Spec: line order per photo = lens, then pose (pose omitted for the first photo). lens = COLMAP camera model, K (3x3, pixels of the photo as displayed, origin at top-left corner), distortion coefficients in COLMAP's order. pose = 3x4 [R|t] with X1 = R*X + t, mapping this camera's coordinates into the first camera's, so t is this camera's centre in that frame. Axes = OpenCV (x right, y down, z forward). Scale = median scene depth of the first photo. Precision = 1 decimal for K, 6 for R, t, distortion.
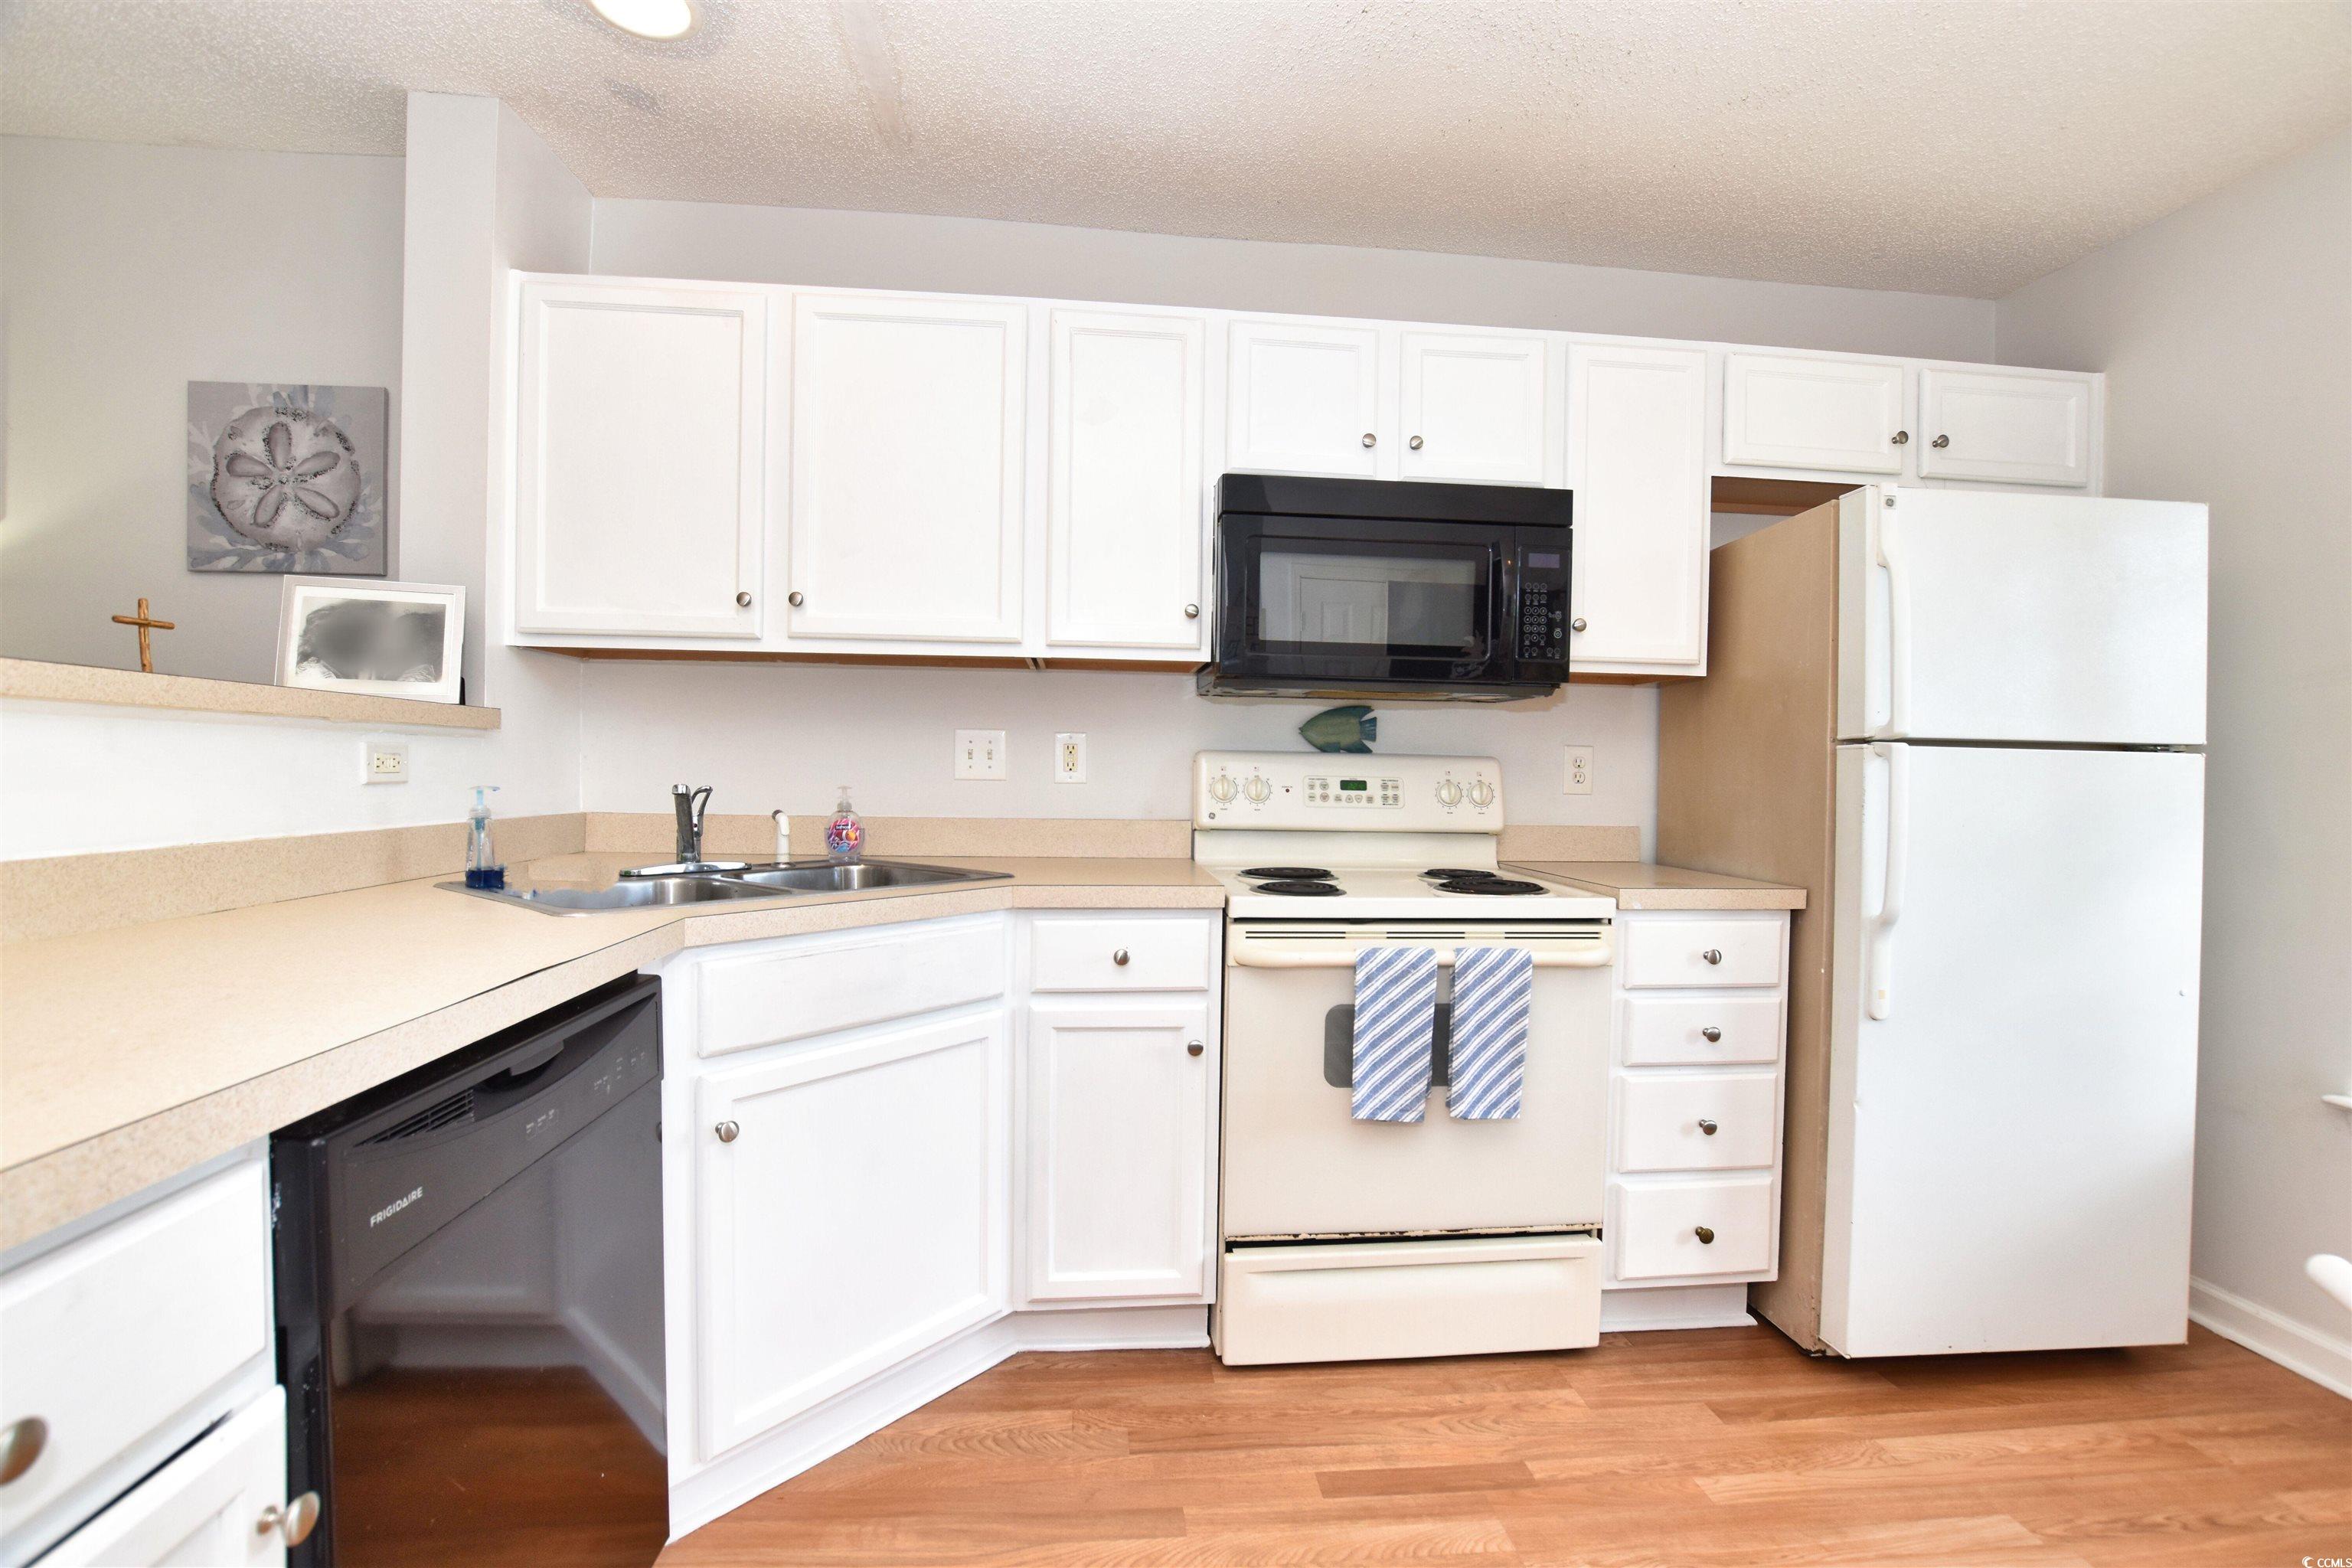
lens RADIAL K [[1045.4, 0, 1176.0], [0, 1045.4, 784.0], [0, 0, 1]] dist [-0.027035, 0.000680]
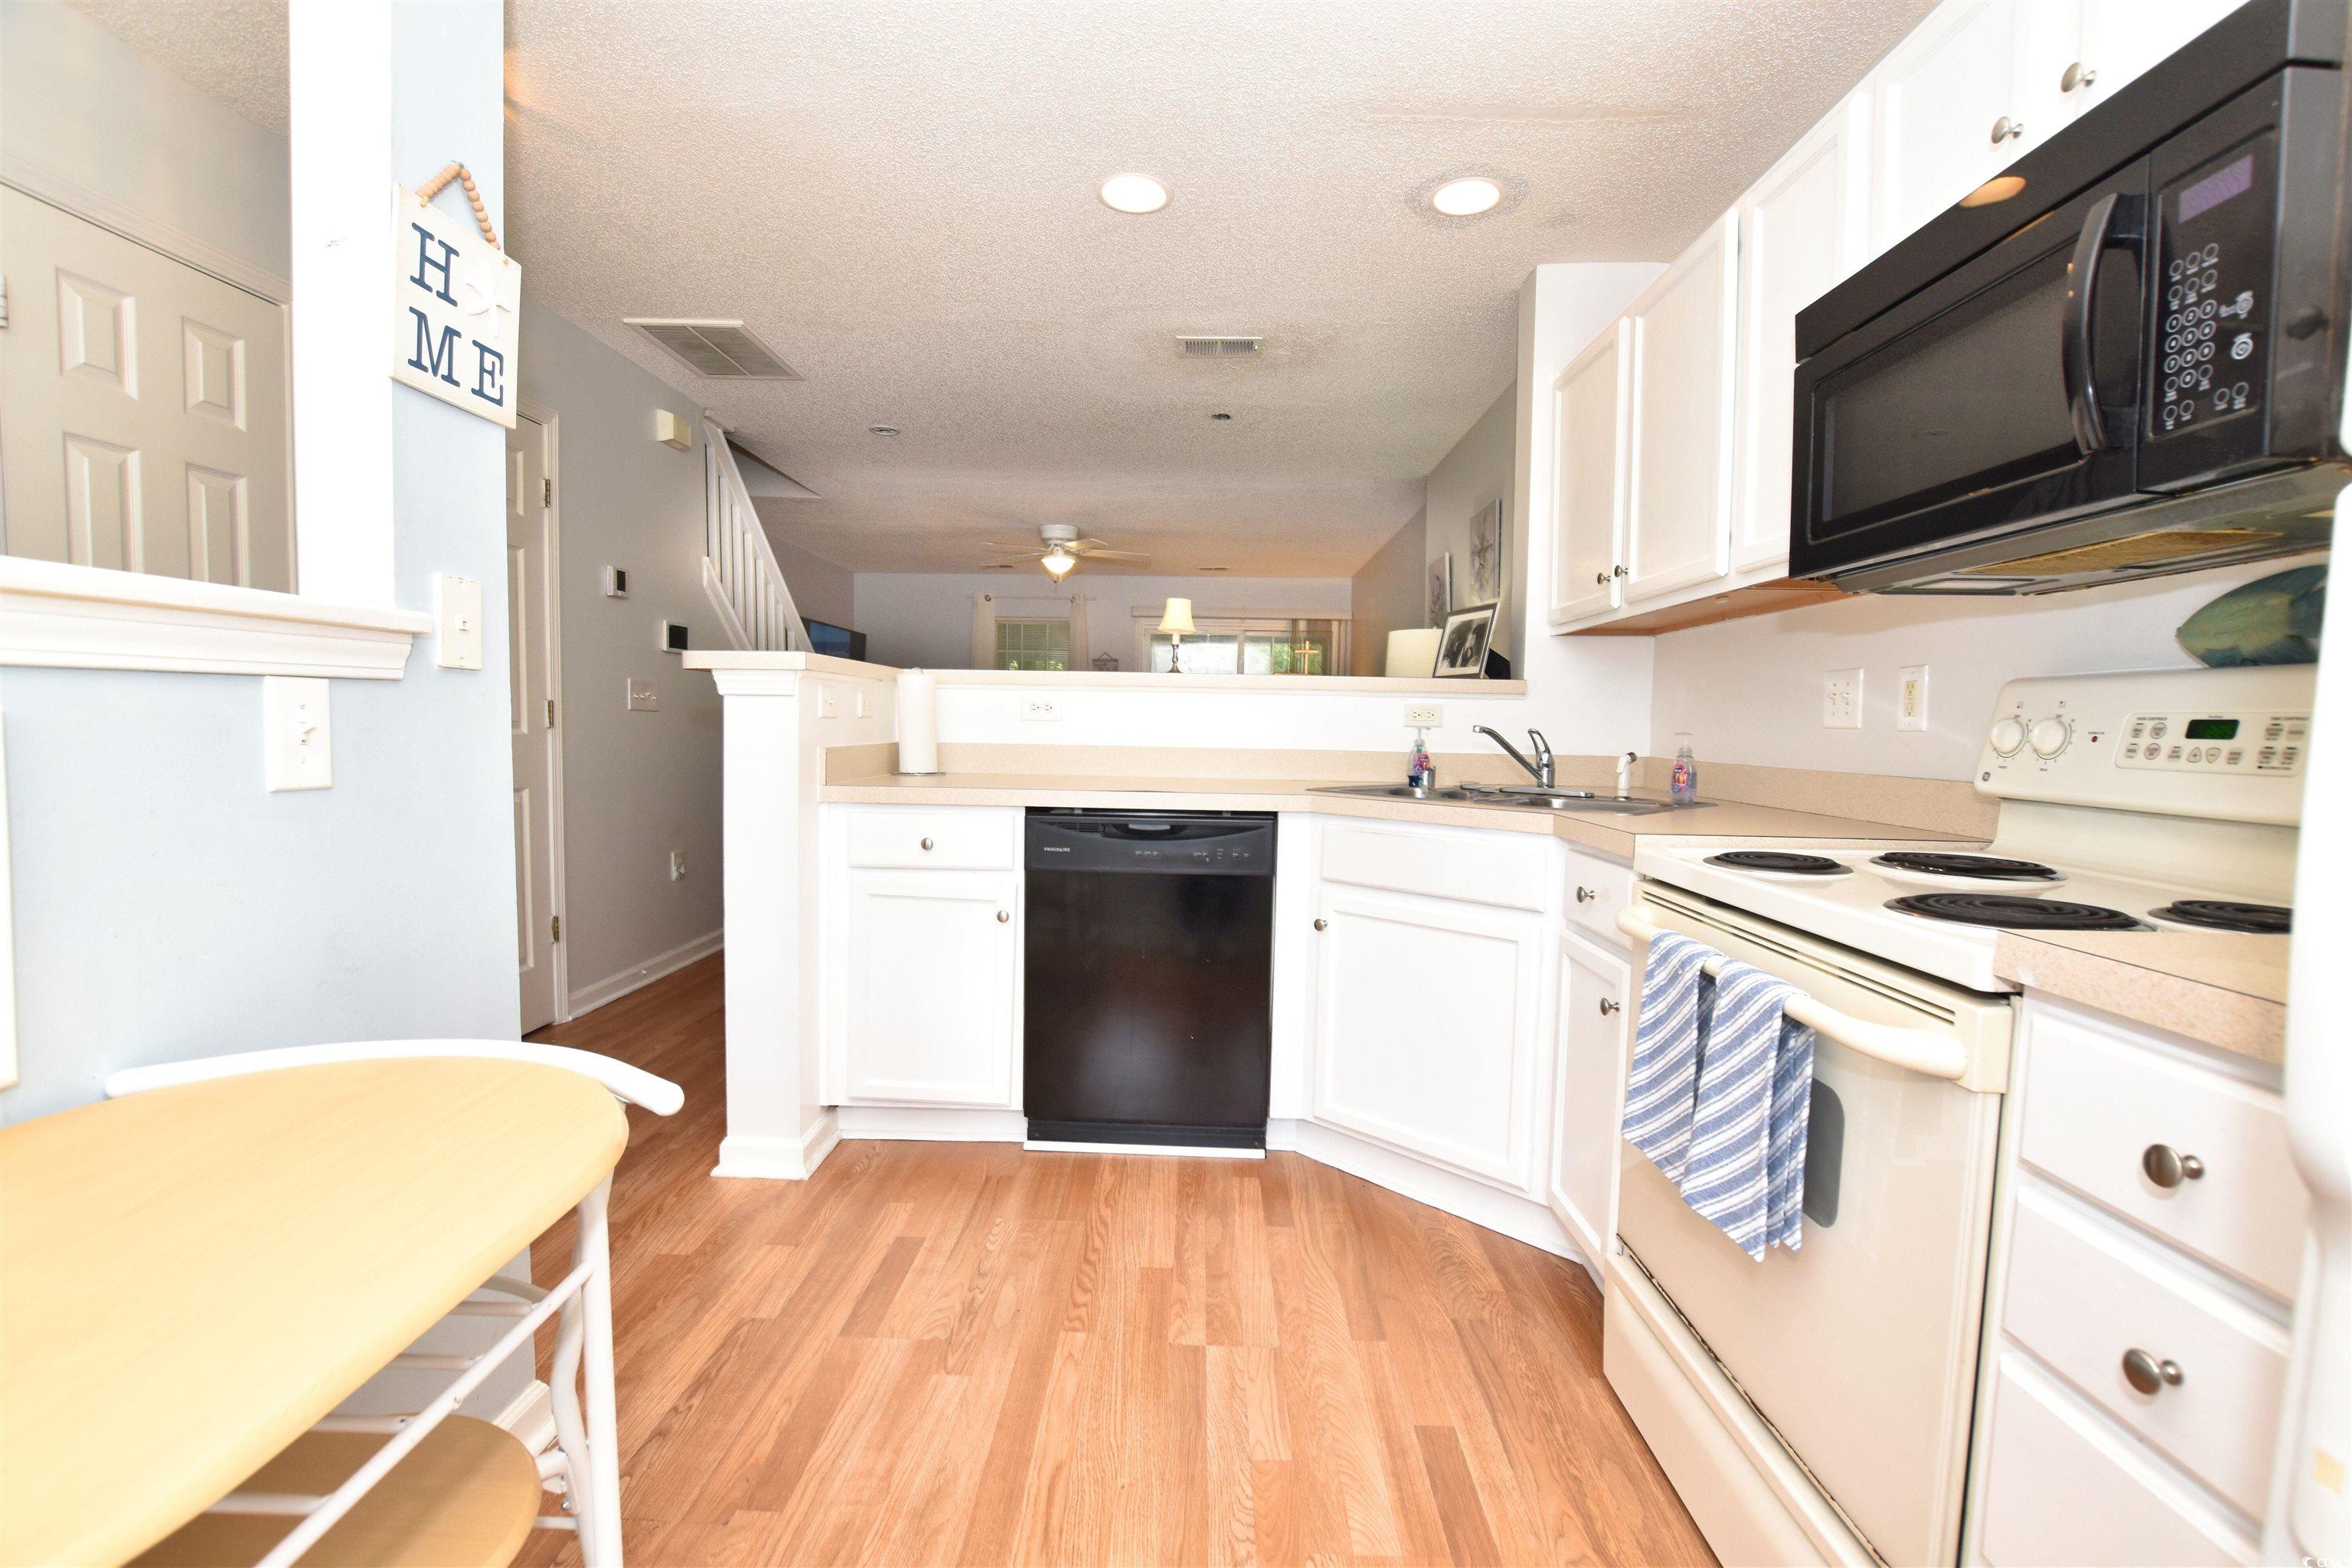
lens RADIAL K [[1011.6, 0, 1176.0], [0, 1011.6, 784.0], [0, 0, 1]] dist [-0.033503, 0.000229]
pose [[-0.107688, 0.040466, -0.993361, 0.793058], [-0.035565, 0.998375, 0.044526, 0.028232], [0.993548, 0.040124, -0.106074, 0.612766]]
